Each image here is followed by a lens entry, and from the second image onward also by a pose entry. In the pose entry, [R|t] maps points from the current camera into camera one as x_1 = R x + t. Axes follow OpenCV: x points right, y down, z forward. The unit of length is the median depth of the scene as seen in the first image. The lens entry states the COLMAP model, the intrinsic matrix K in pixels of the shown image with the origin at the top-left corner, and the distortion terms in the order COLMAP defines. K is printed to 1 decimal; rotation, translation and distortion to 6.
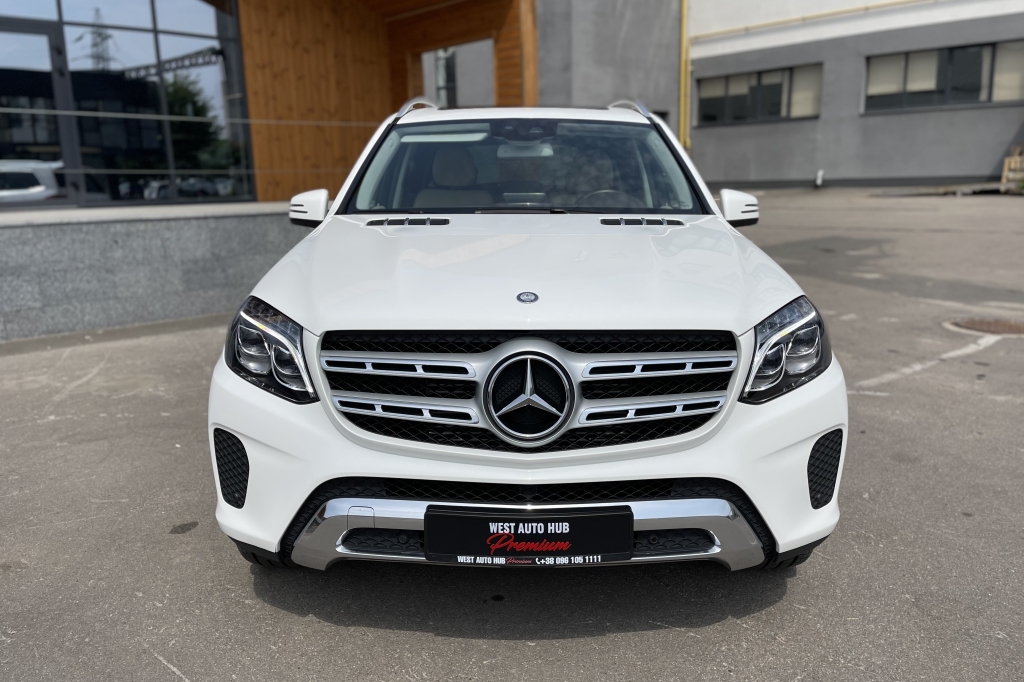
lens RADIAL K [[729.2, 0, 512.0], [0, 729.2, 341.0], [0, 0, 1]] dist [0.026888, -0.003300]
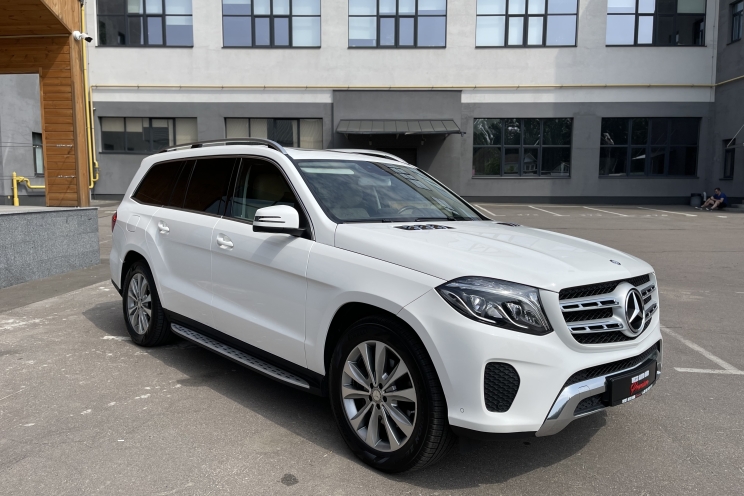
lens RADIAL K [[529.8, 0, 372.0], [0, 529.8, 248.0], [0, 0, 1]] dist [0.026888, -0.003300]
pose [[0.758657, -0.044609, 0.649961, -1.417988], [0.120015, 0.990148, -0.072128, -0.073215], [-0.640340, 0.132726, 0.756537, 0.308866]]
